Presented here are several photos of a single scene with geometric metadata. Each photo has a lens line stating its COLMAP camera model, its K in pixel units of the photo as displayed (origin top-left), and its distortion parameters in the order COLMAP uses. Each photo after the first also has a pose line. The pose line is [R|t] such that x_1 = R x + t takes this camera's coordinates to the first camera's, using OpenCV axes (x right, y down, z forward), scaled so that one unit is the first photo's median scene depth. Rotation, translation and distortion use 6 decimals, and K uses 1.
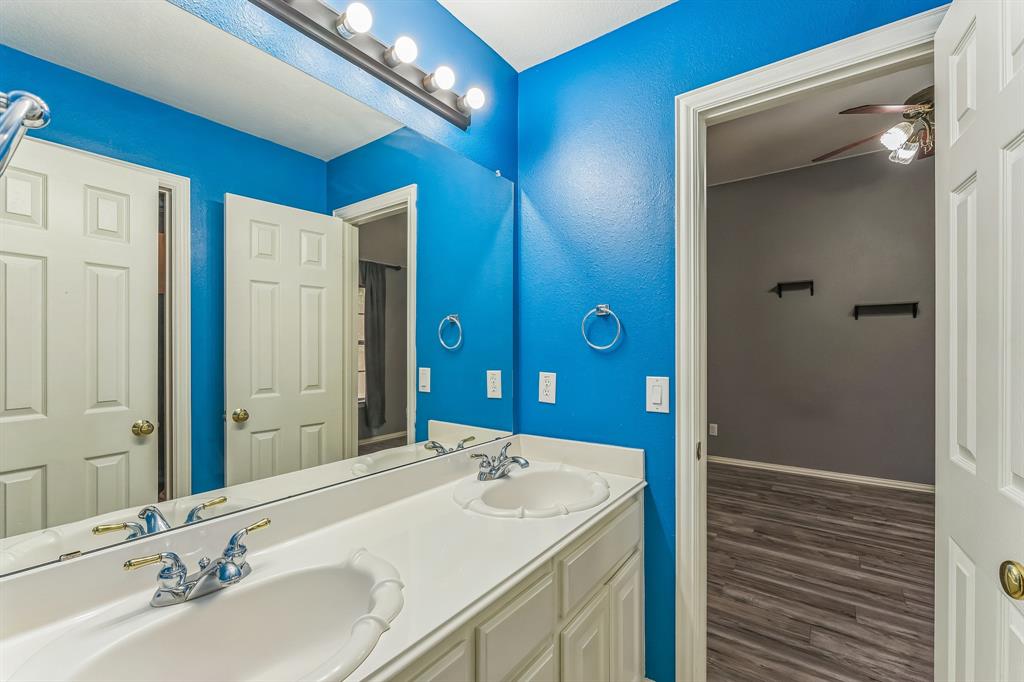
lens RADIAL K [[435.7, 0, 510.4], [0, 435.7, 346.7], [0, 0, 1]] dist [-0.000583, 0.000750]
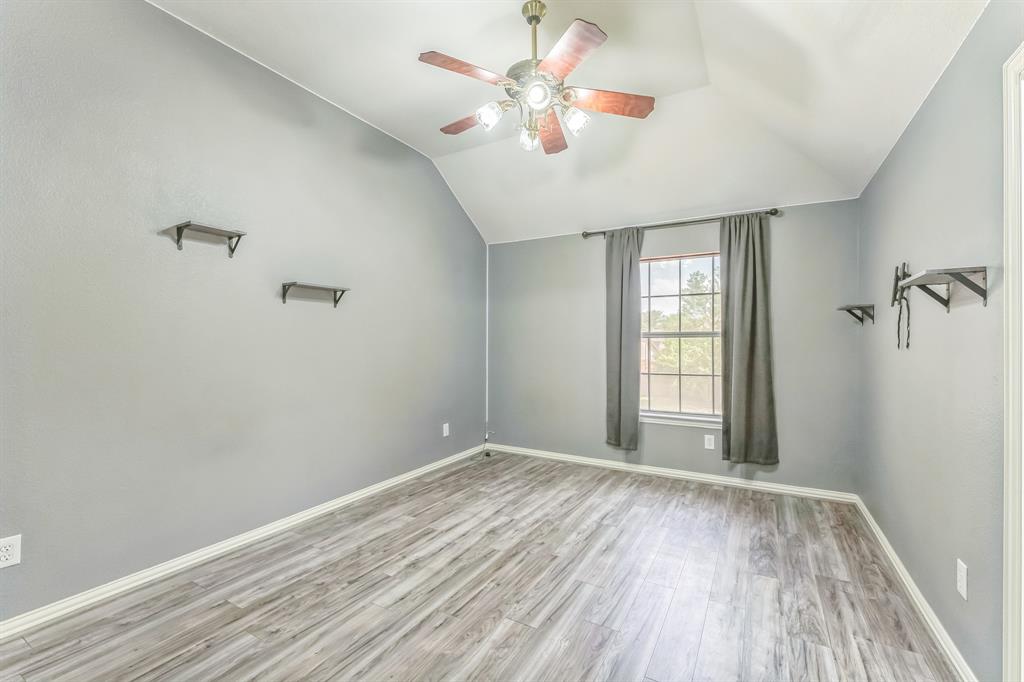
lens RADIAL K [[435.7, 0, 515.5], [0, 435.7, 342.1], [0, 0, 1]] dist [-0.000583, 0.000750]
pose [[-0.121327, 0.003876, 0.992605, 0.033804], [-0.003235, 0.999986, -0.004300, 0.005542], [-0.992607, -0.003733, -0.121313, 0.775491]]
